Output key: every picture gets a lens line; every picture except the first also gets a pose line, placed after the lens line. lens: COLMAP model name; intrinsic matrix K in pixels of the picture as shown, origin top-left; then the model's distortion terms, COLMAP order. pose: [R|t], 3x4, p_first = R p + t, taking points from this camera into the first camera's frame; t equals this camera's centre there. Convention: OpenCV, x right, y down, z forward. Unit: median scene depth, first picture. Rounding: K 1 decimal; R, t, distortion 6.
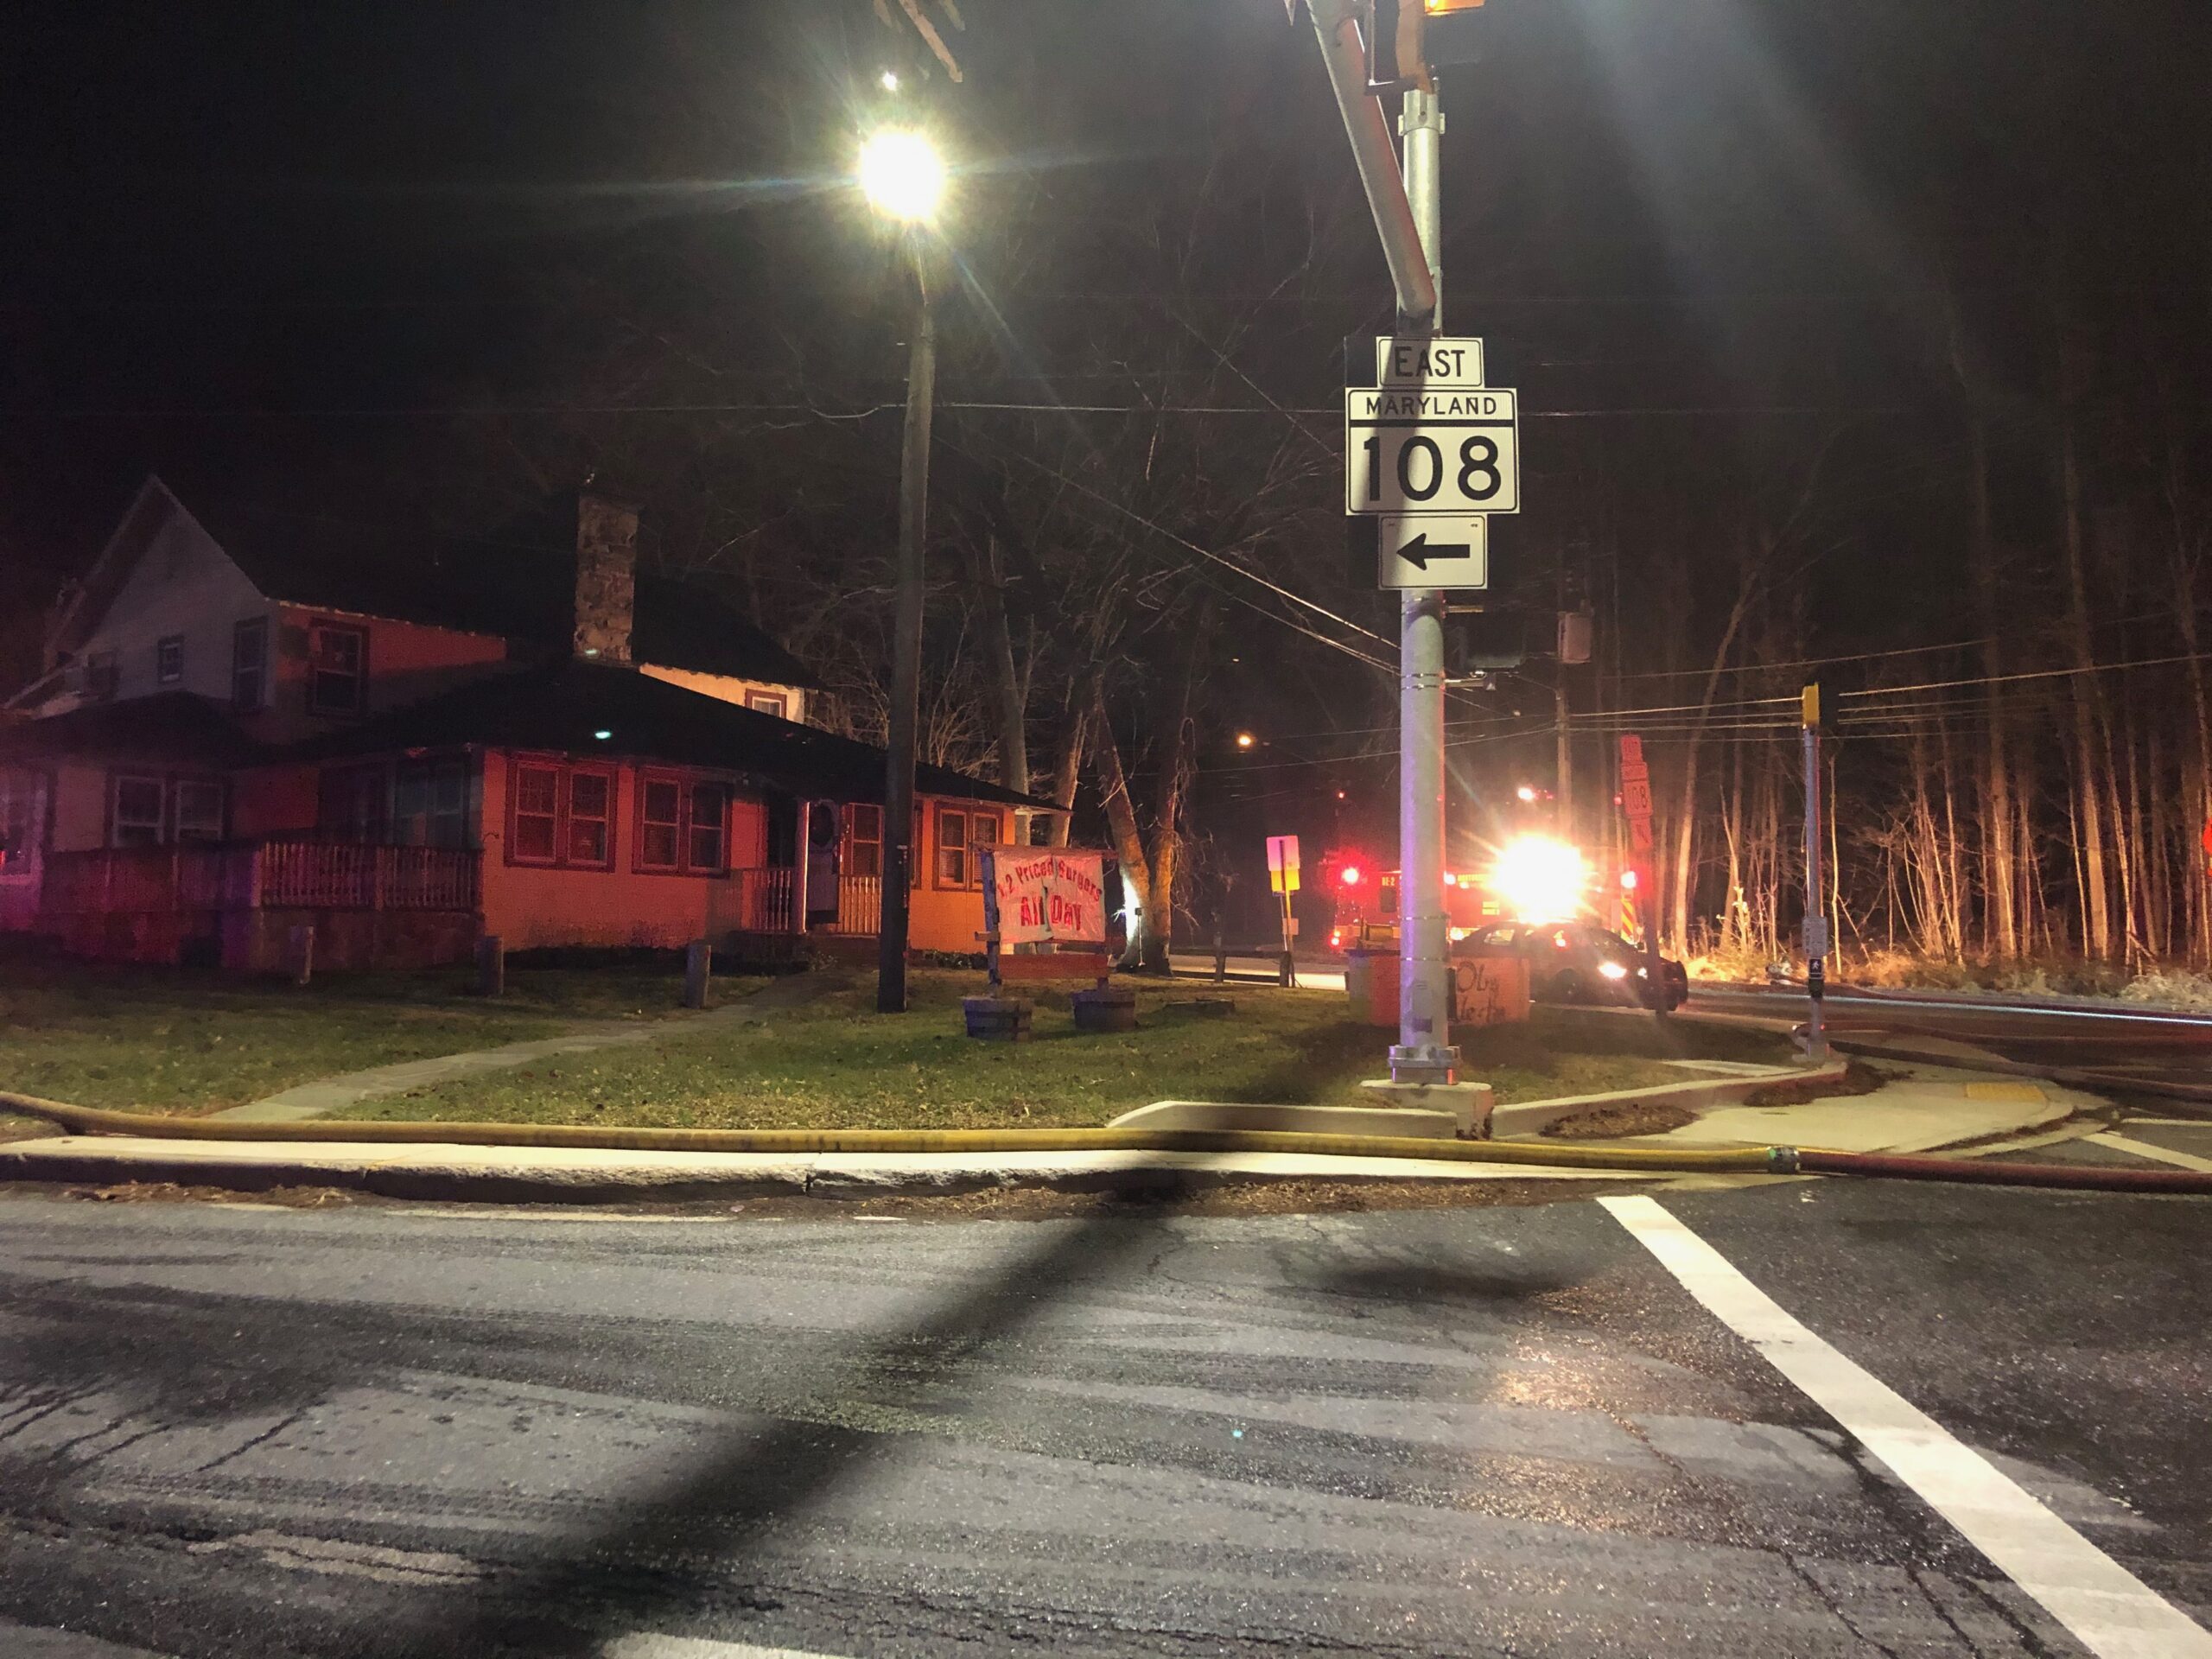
lens RADIAL K [[1765.1, 0, 1064.8], [0, 1765.1, 815.3], [0, 0, 1]] dist [0.004166, 0.002393]
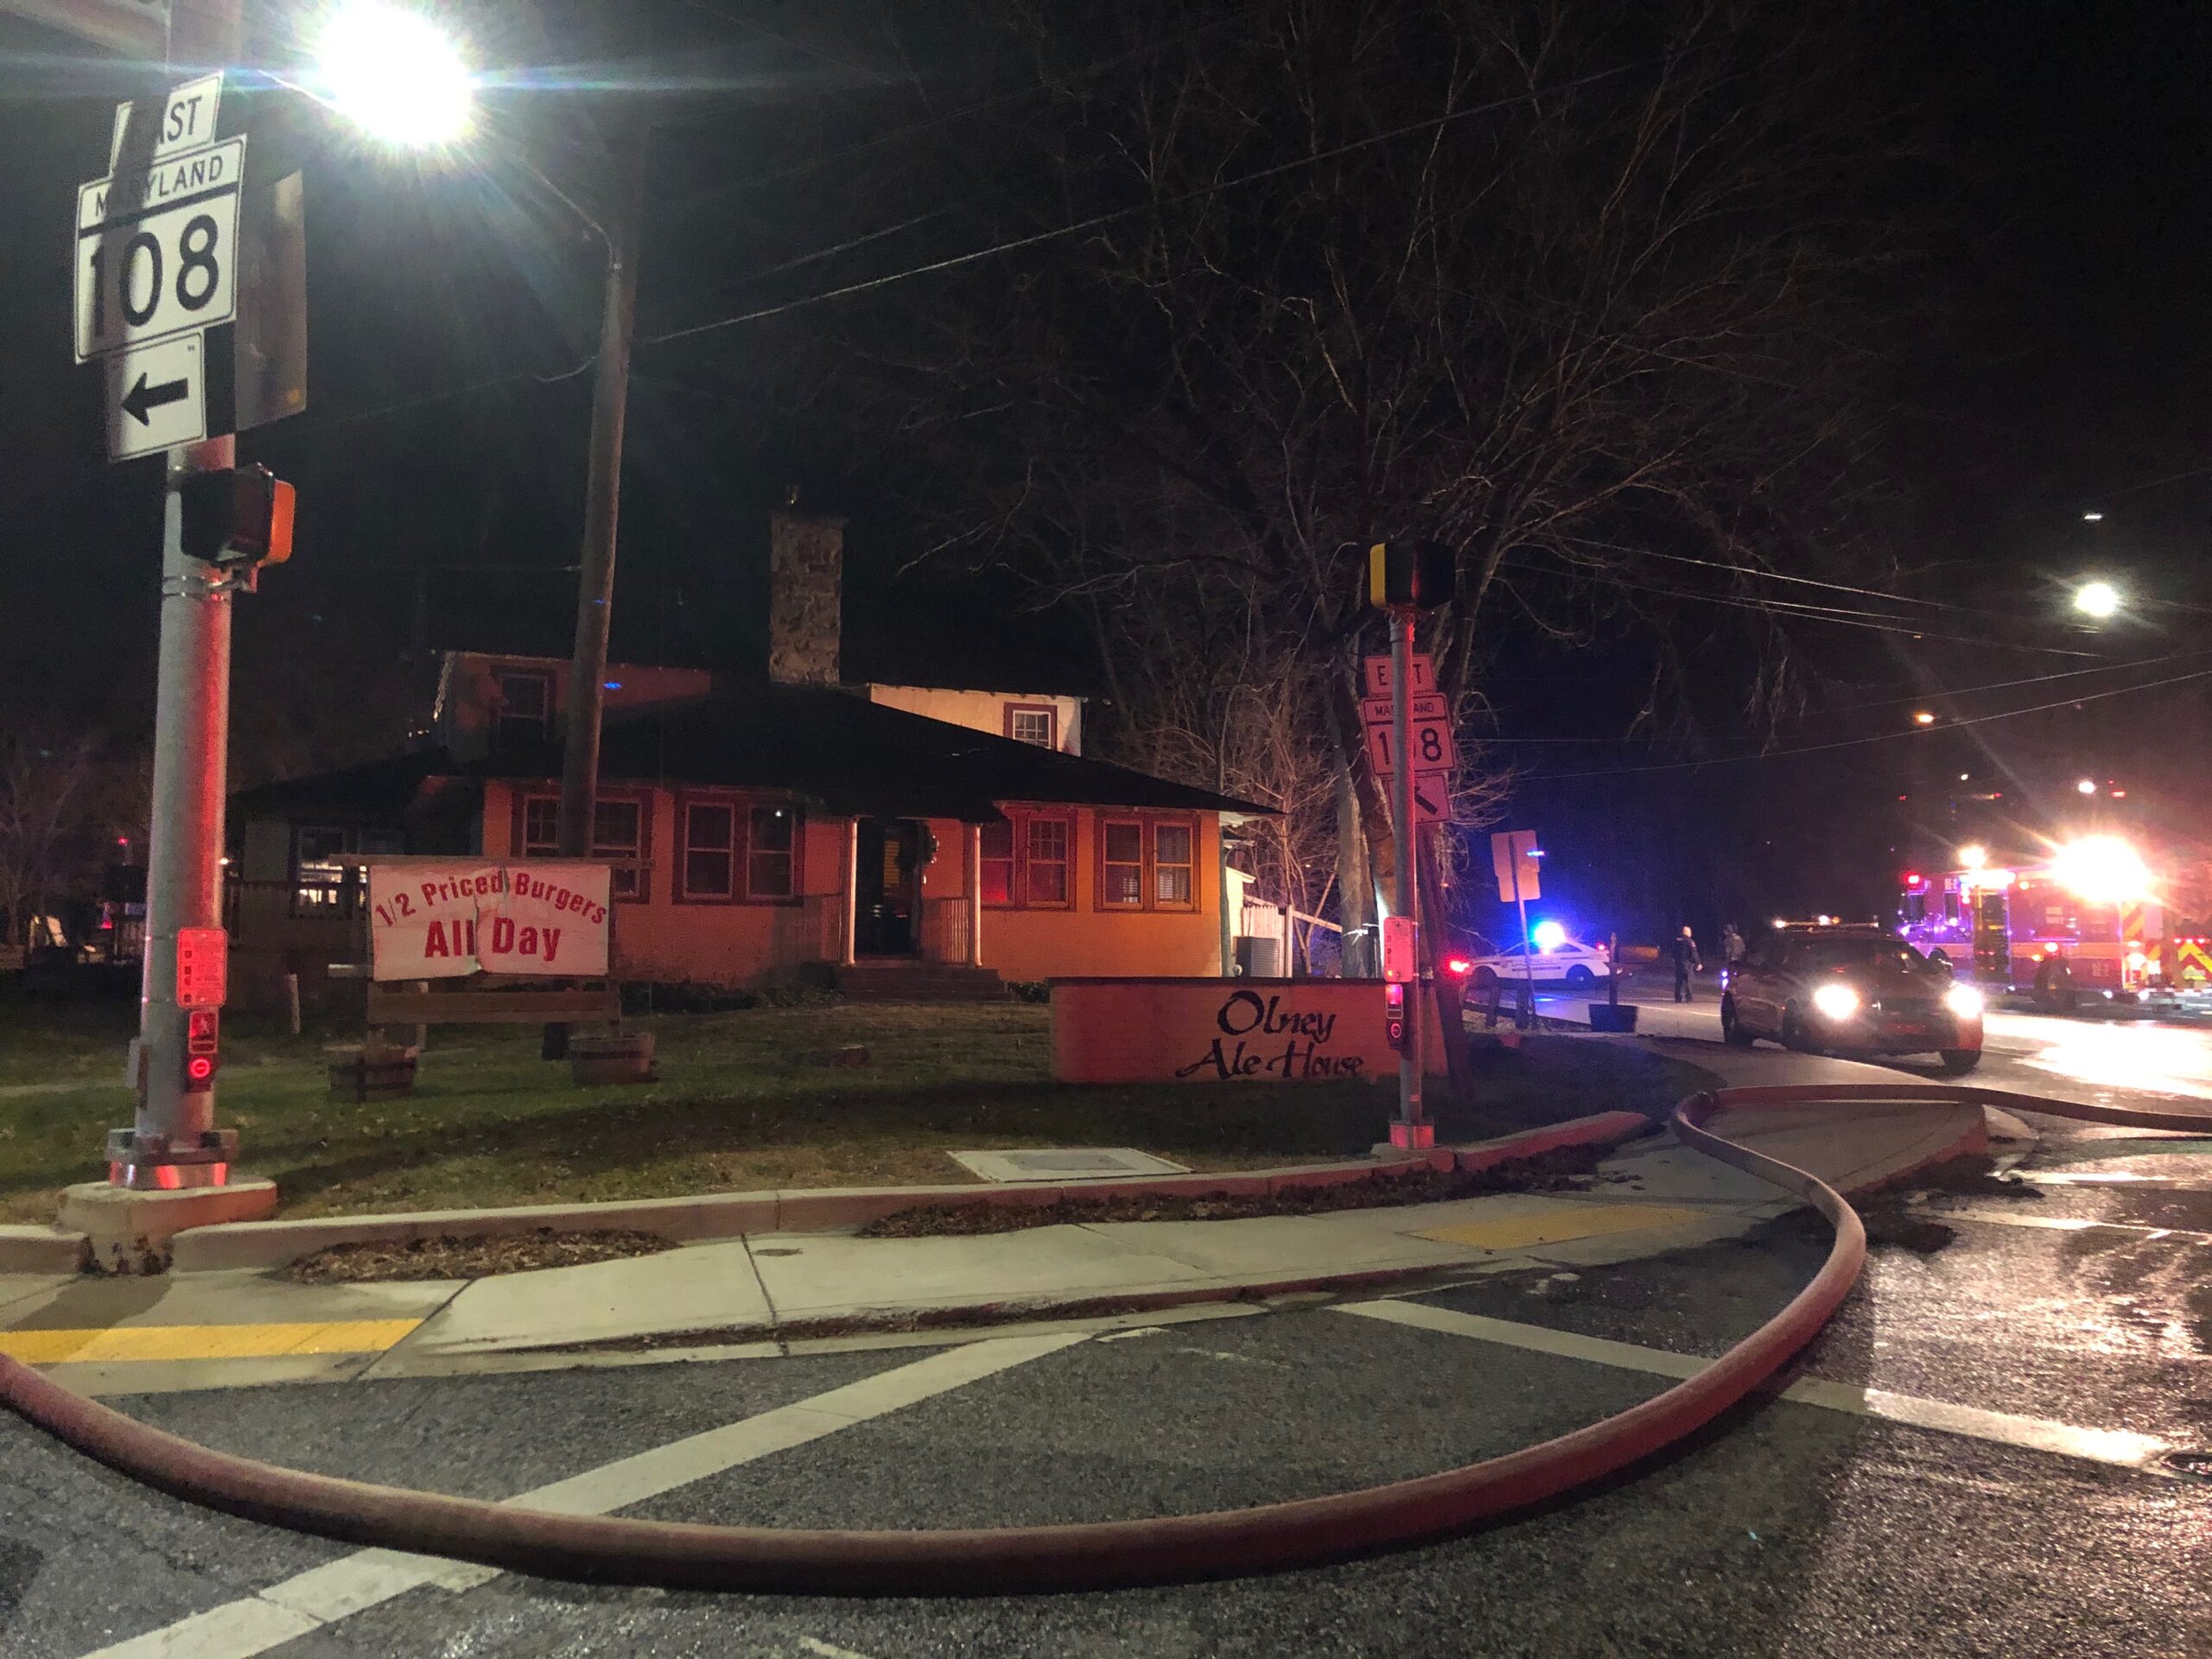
lens RADIAL K [[1752.1, 0, 1111.6], [0, 1752.1, 845.3], [0, 0, 1]] dist [0.004303, -0.058163]
pose [[0.895459, -0.043683, -0.442996, 0.819819], [0.044320, 0.998978, -0.008919, 0.043738], [0.442932, -0.011646, 0.896479, 0.560247]]
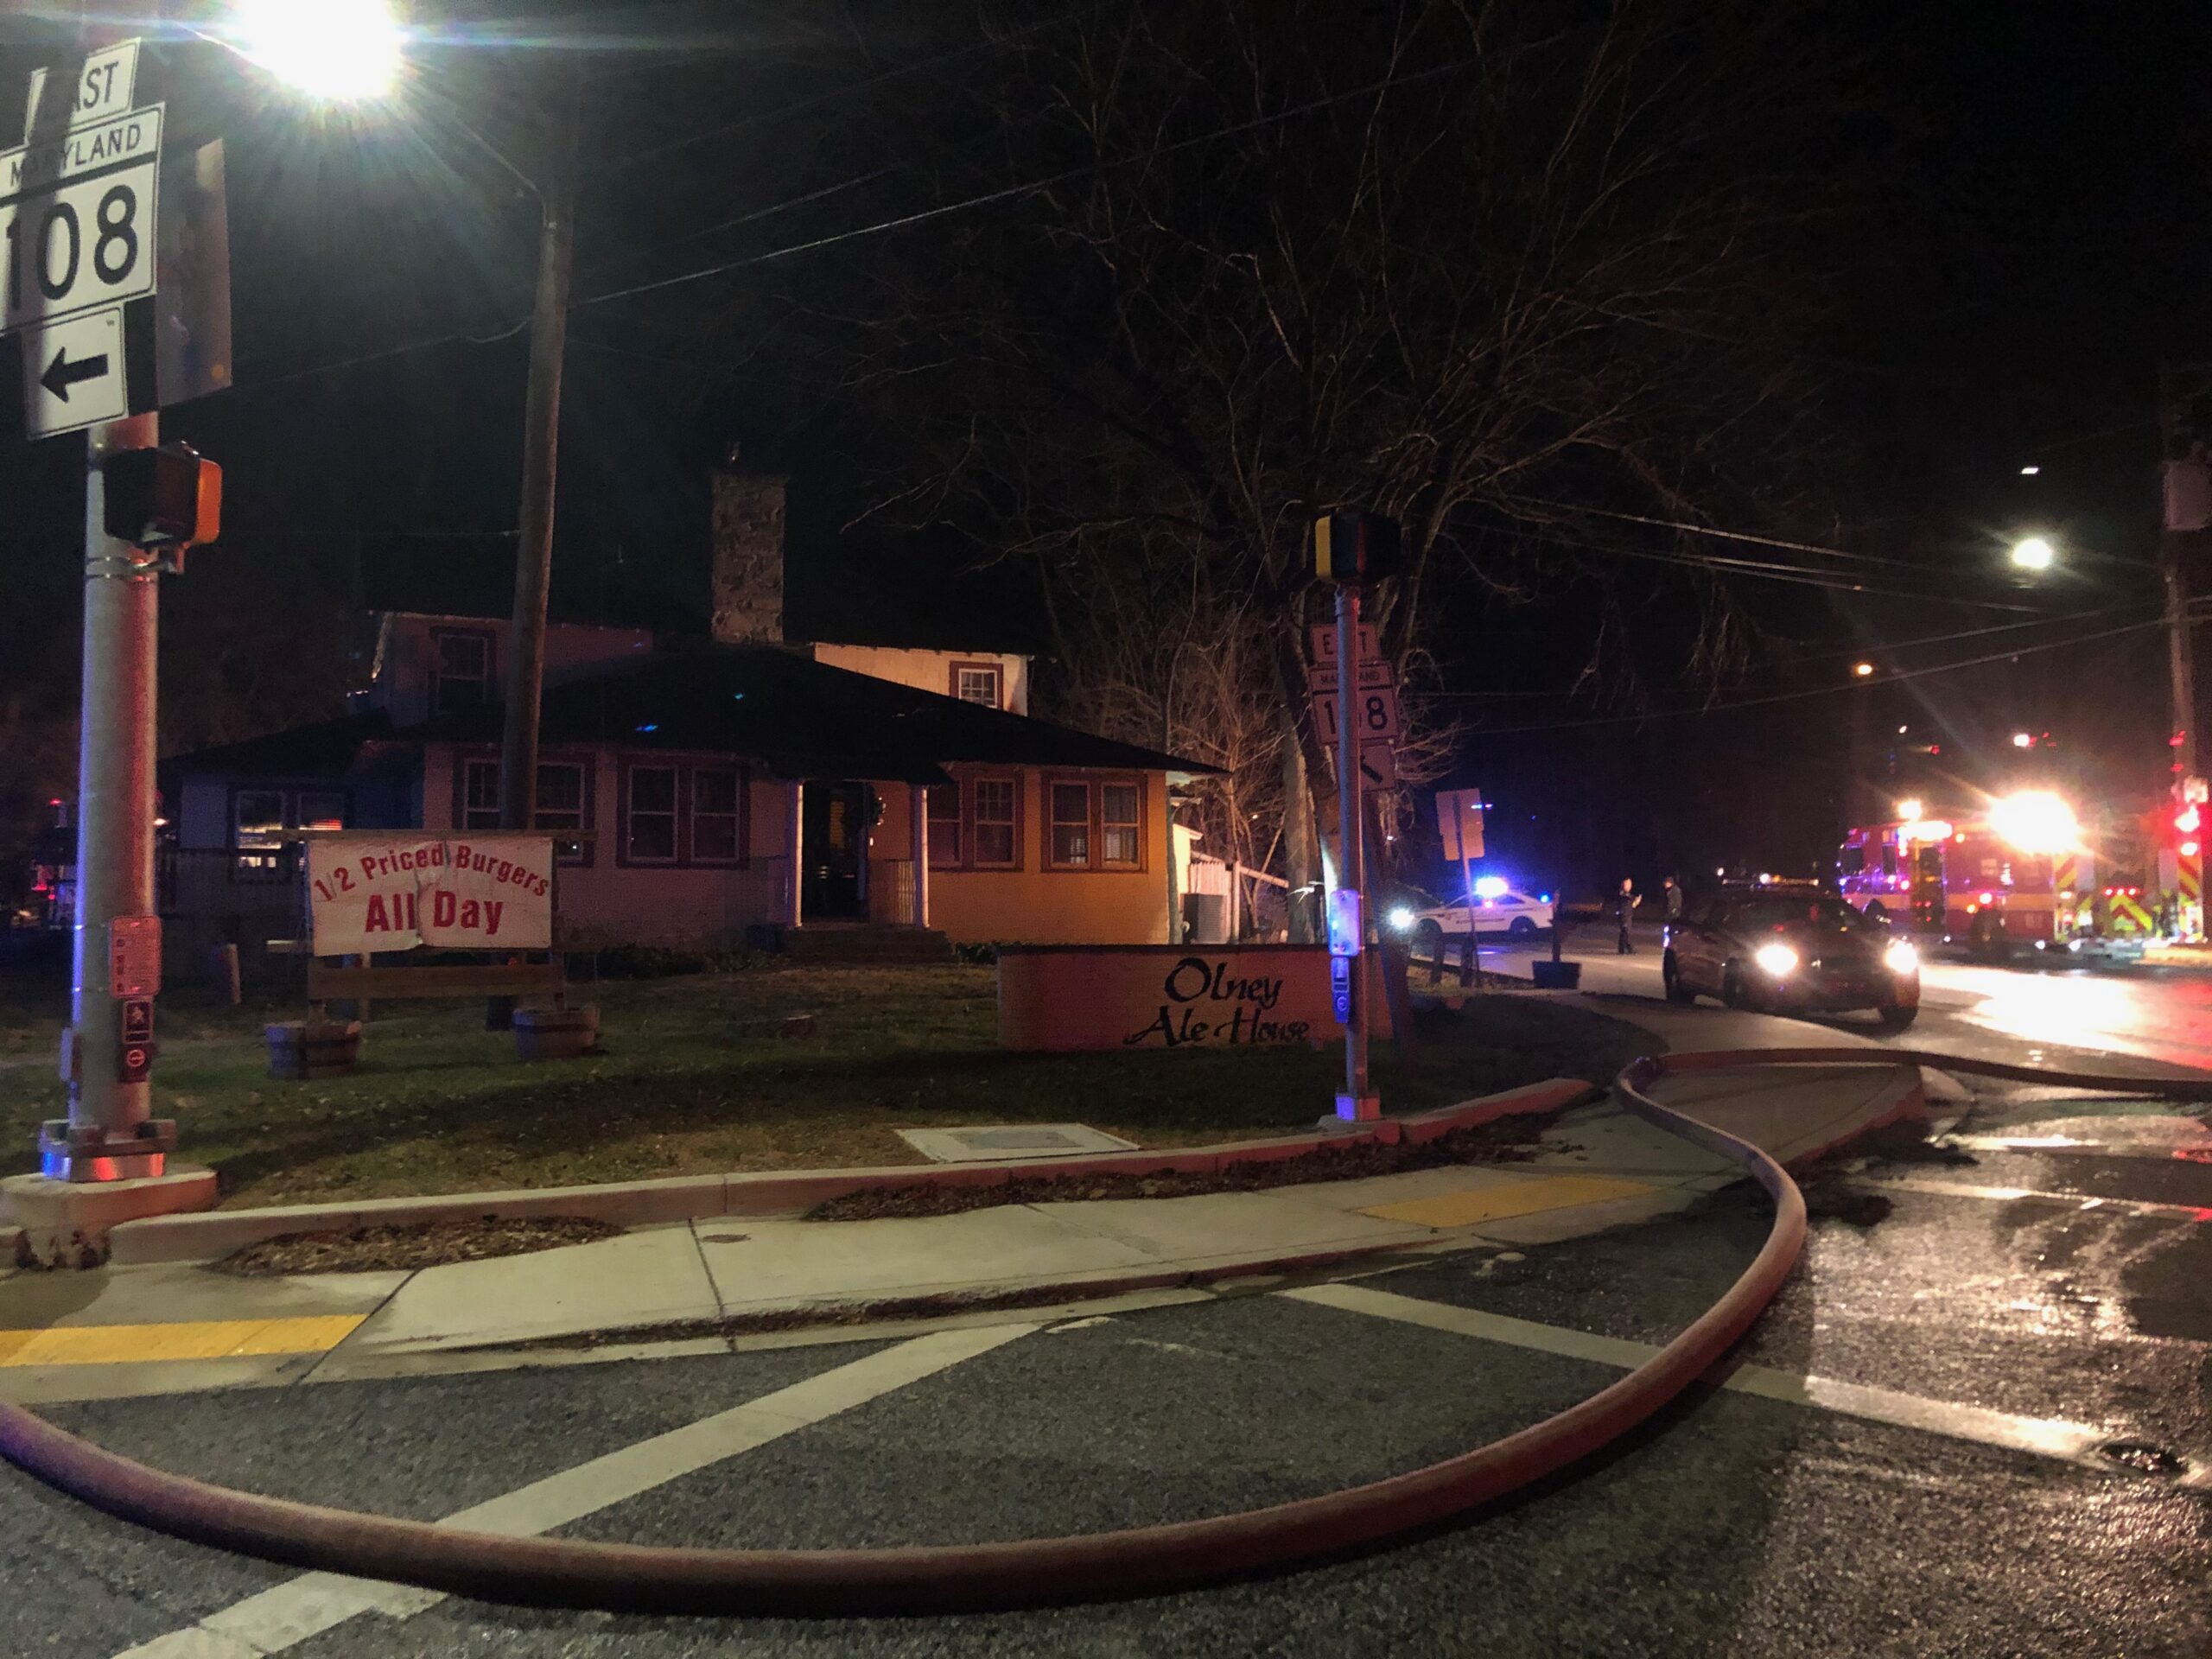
lens RADIAL K [[1747.1, 0, 1104.0], [0, 1747.1, 847.4], [0, 0, 1]] dist [0.005886, -0.058579]
pose [[0.906339, -0.036216, -0.420997, 0.818827], [0.049840, 0.998528, 0.021401, 0.032541], [0.419602, -0.040379, 0.906810, 0.564588]]
